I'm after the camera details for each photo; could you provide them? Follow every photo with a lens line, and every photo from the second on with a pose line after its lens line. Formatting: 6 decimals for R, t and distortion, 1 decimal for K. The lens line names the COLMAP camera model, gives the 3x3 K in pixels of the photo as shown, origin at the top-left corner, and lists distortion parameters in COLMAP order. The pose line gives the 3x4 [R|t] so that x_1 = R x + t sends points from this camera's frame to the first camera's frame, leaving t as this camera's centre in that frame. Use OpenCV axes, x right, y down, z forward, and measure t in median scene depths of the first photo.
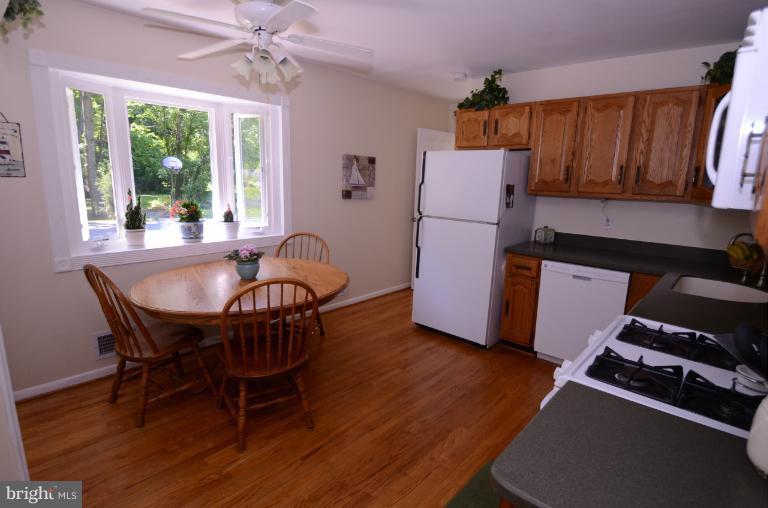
lens RADIAL K [[393.5, 0, 384.0], [0, 393.5, 254.0], [0, 0, 1]] dist [-0.018008, -0.000374]
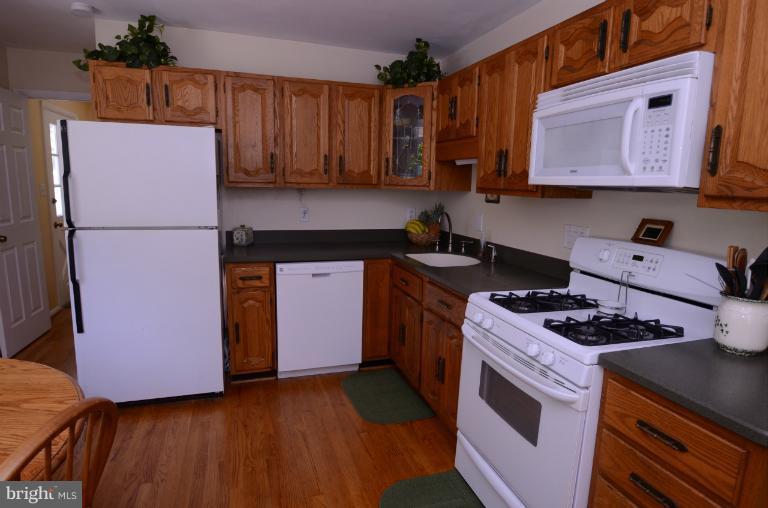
lens RADIAL K [[444.6, 0, 384.0], [0, 444.6, 254.0], [0, 0, 1]] dist [-0.004932, -0.014020]
pose [[0.496615, -0.152772, 0.854420, -0.280077], [0.156609, 0.984004, 0.084916, -0.048186], [-0.853726, 0.091640, 0.512596, 0.294467]]
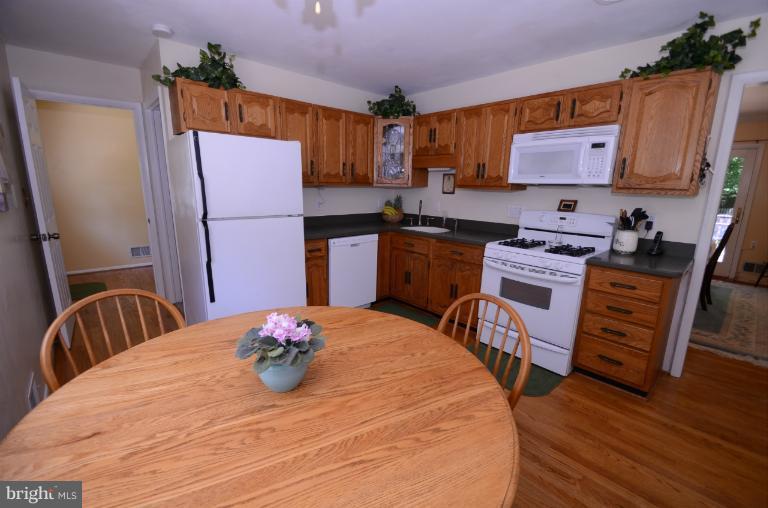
lens RADIAL K [[337.7, 0, 384.0], [0, 337.7, 254.0], [0, 0, 1]] dist [0.011100, -0.000162]
pose [[0.096935, -0.228696, 0.968660, -0.576146], [0.173423, 0.962236, 0.209825, -0.125228], [-0.980065, 0.147648, 0.132935, 0.670827]]
